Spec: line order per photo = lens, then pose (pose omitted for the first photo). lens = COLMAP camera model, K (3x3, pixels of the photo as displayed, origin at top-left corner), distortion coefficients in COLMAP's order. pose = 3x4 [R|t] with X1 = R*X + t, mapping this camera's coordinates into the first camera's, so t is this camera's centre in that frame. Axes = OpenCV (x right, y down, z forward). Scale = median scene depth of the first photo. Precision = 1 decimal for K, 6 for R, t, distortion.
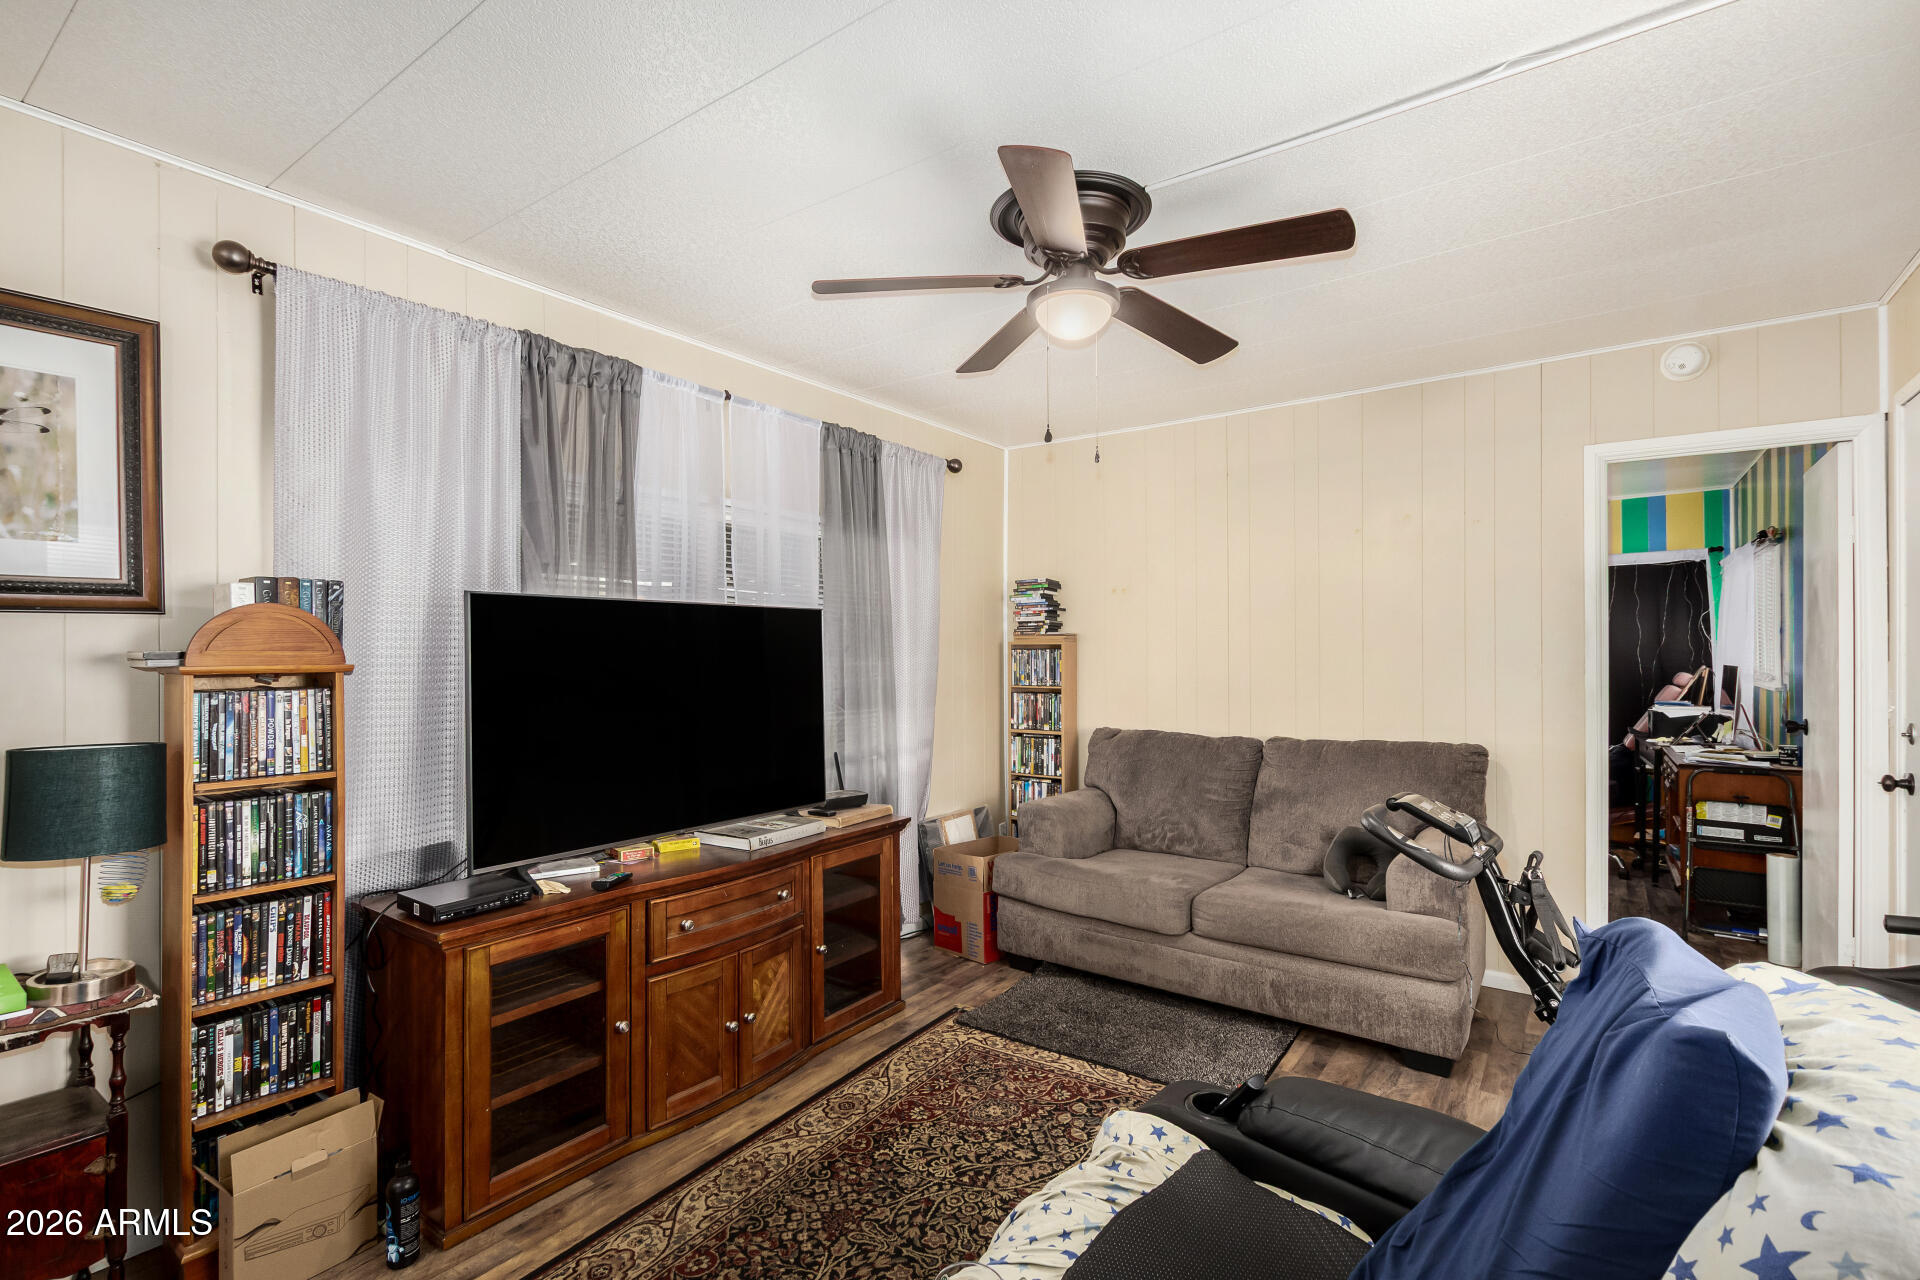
lens RADIAL K [[886.4, 0, 958.2], [0, 886.4, 639.0], [0, 0, 1]] dist [0.012283, -0.000220]
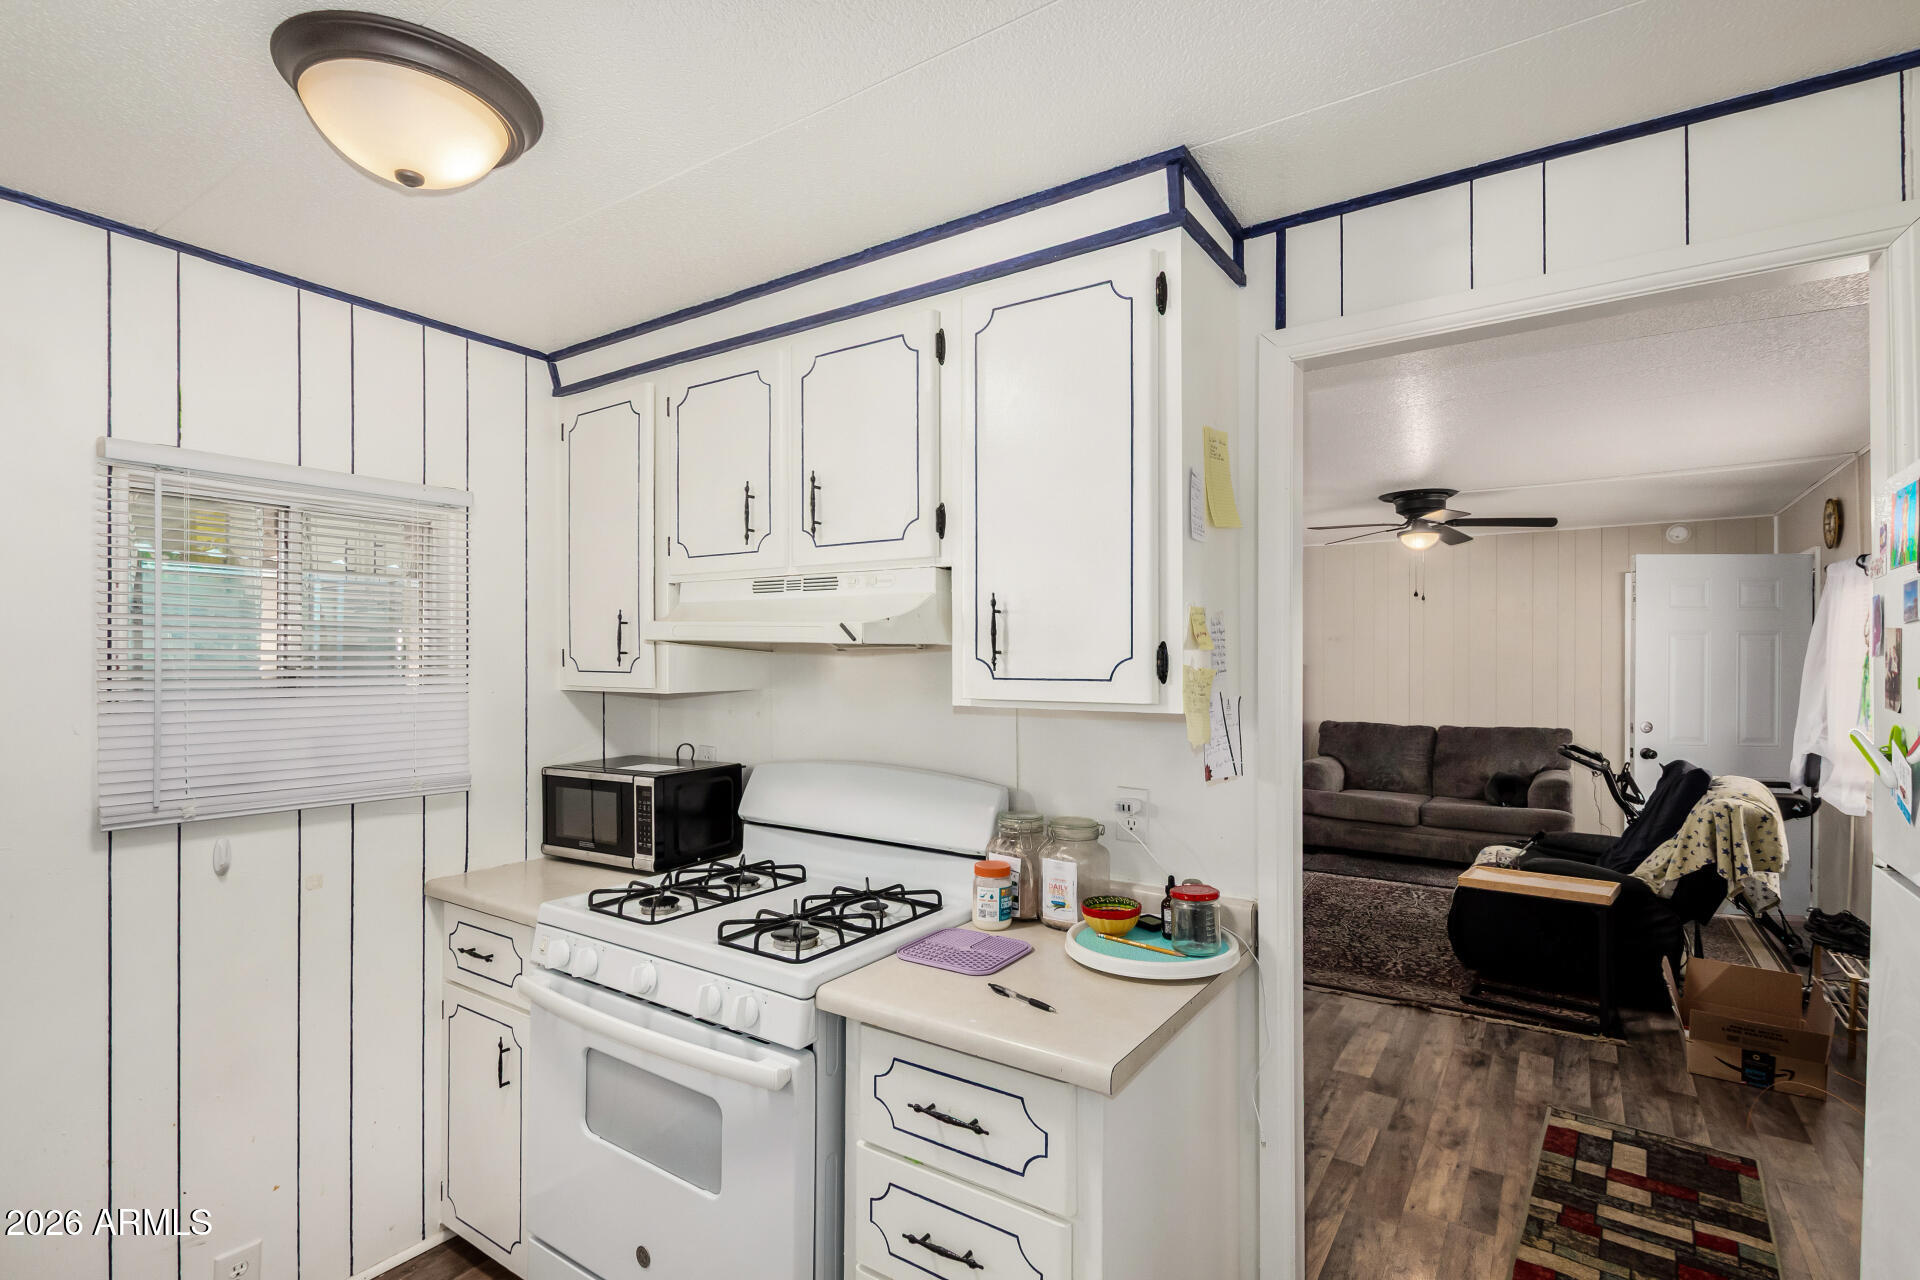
lens RADIAL K [[886.4, 0, 946.9], [0, 886.4, 653.5], [0, 0, 1]] dist [0.012283, -0.000220]
pose [[0.999830, 0.009060, 0.016053, -0.869447], [-0.009232, 0.999900, 0.010674, -0.055786], [-0.015955, -0.010820, 0.999814, -0.988220]]
